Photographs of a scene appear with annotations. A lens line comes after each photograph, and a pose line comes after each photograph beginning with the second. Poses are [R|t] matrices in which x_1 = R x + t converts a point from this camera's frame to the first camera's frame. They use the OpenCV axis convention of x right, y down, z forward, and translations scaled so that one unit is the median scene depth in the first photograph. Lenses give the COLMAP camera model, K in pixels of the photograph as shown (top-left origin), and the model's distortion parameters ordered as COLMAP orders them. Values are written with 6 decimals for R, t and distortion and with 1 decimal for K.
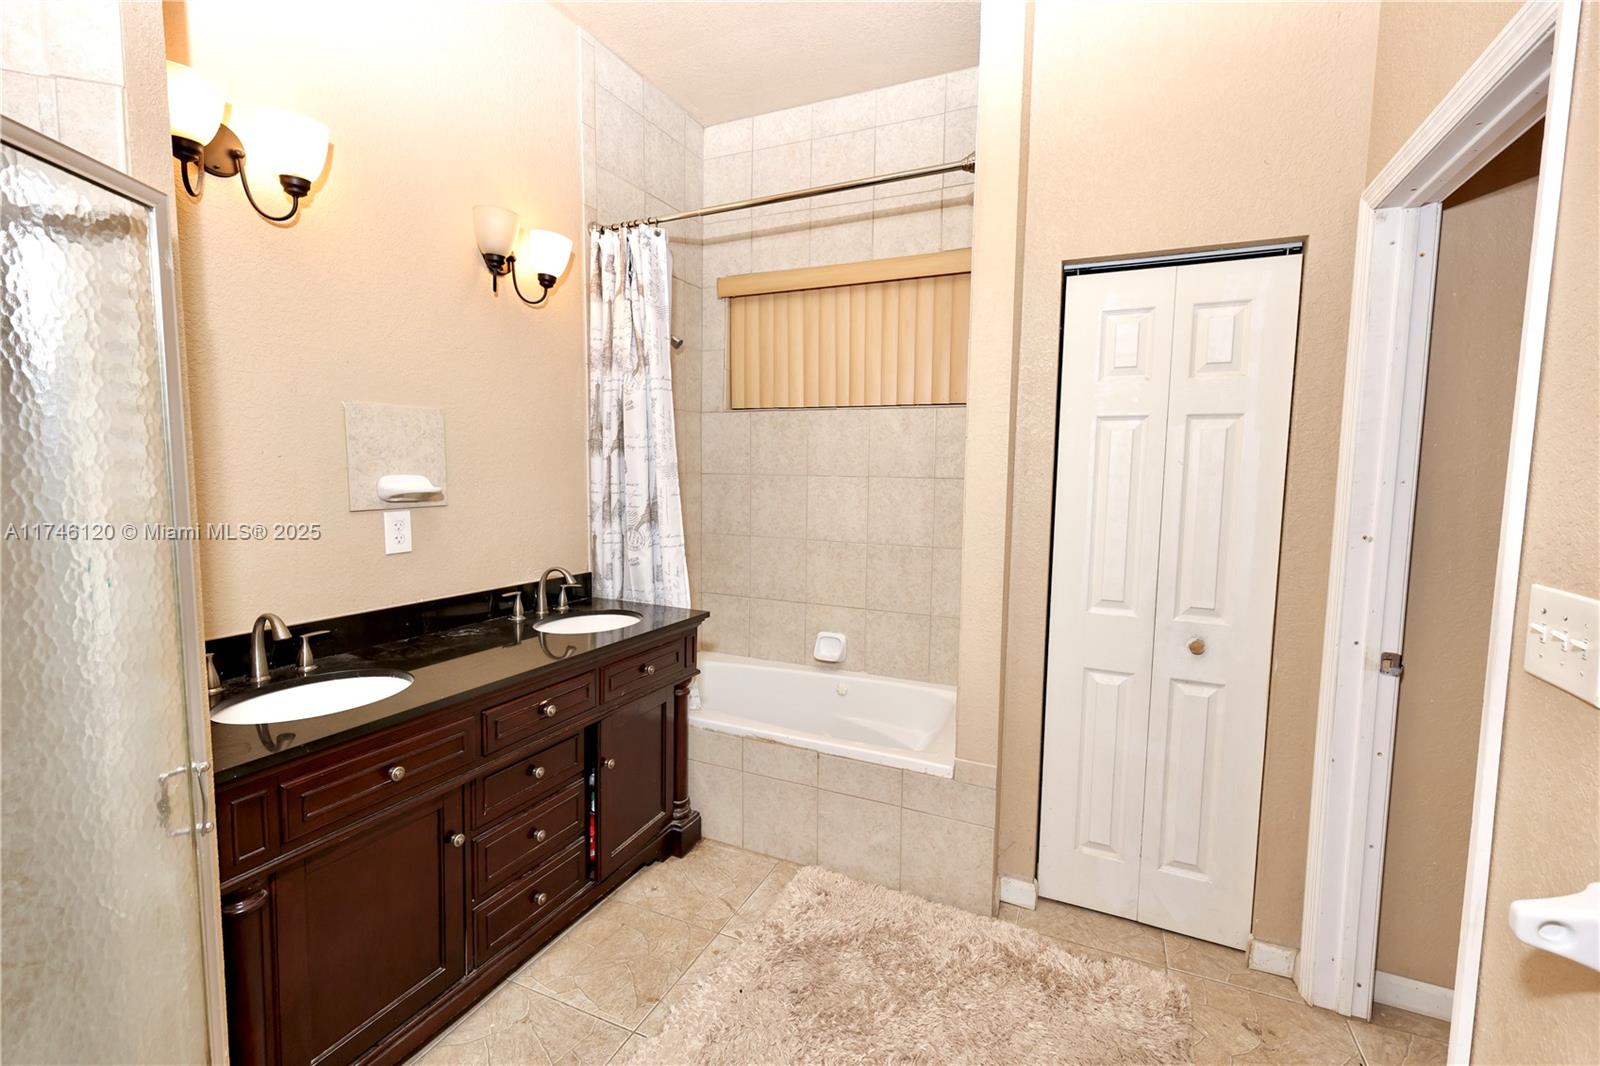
lens RADIAL K [[695.4, 0, 801.0], [0, 695.4, 529.3], [0, 0, 1]] dist [-0.000216, -0.000140]
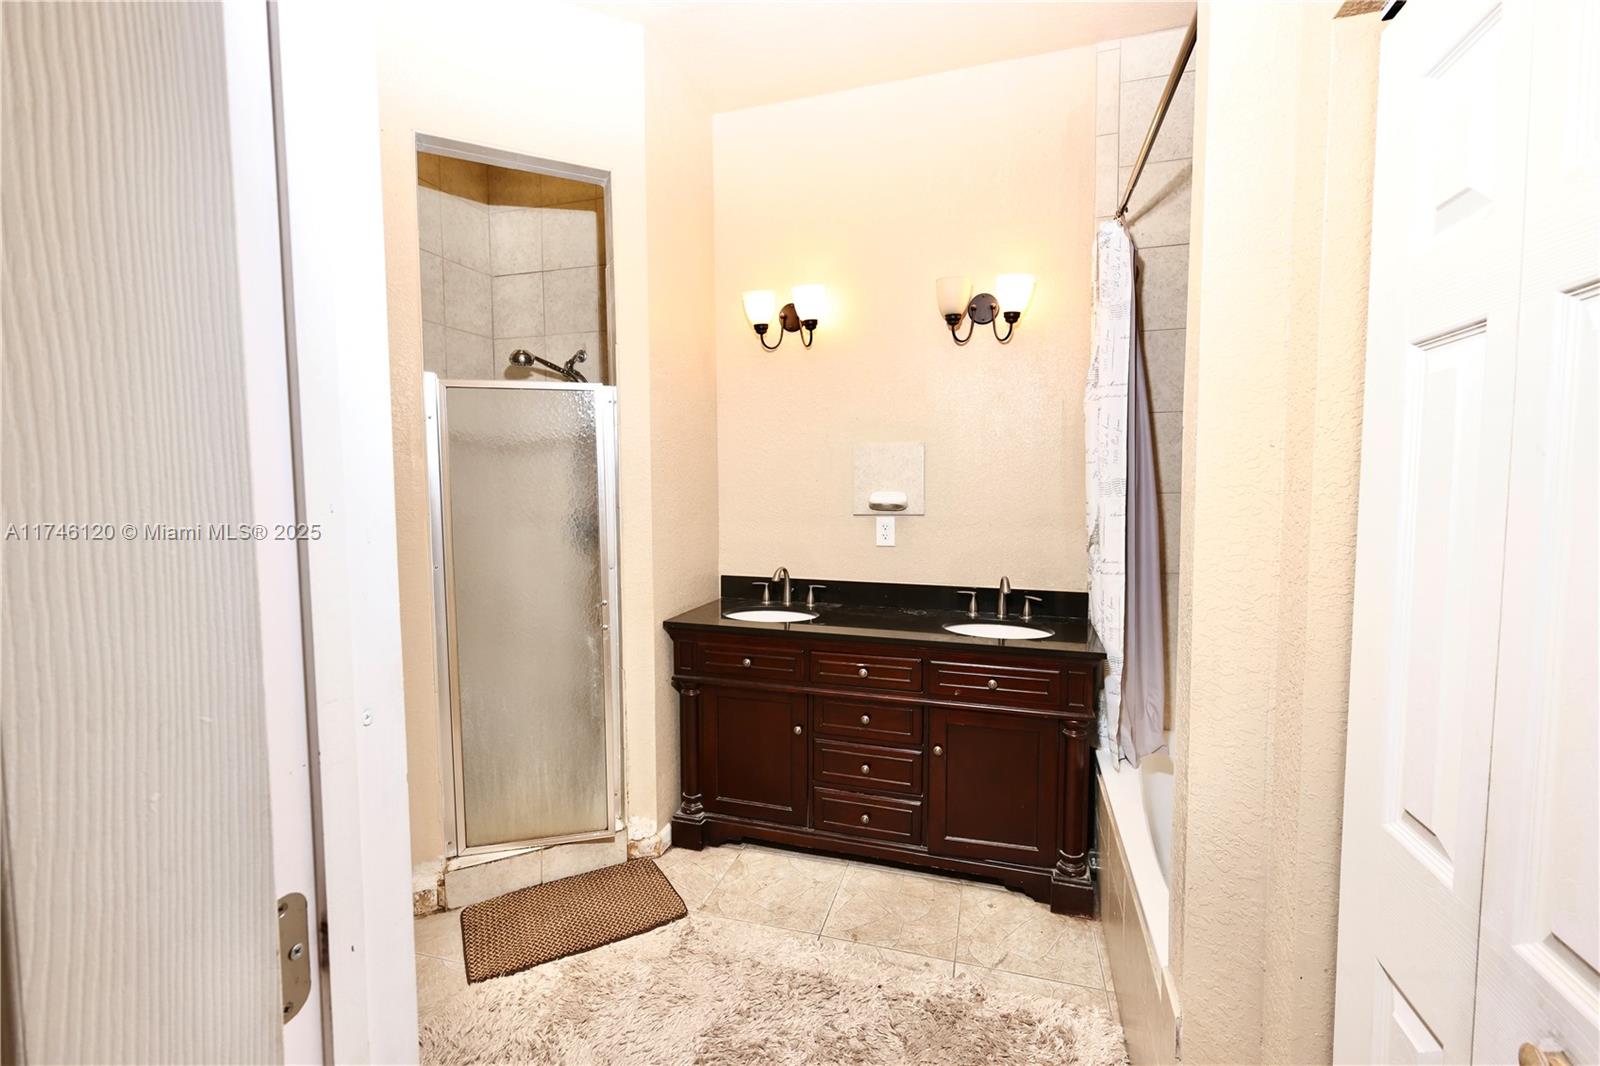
lens RADIAL K [[695.4, 0, 798.9], [0, 695.4, 530.8], [0, 0, 1]] dist [-0.000216, -0.000140]
pose [[0.122920, 0.052682, -0.991017, 0.814511], [-0.086612, 0.995349, 0.042170, -0.041843], [0.988630, 0.080650, 0.126911, 0.635778]]
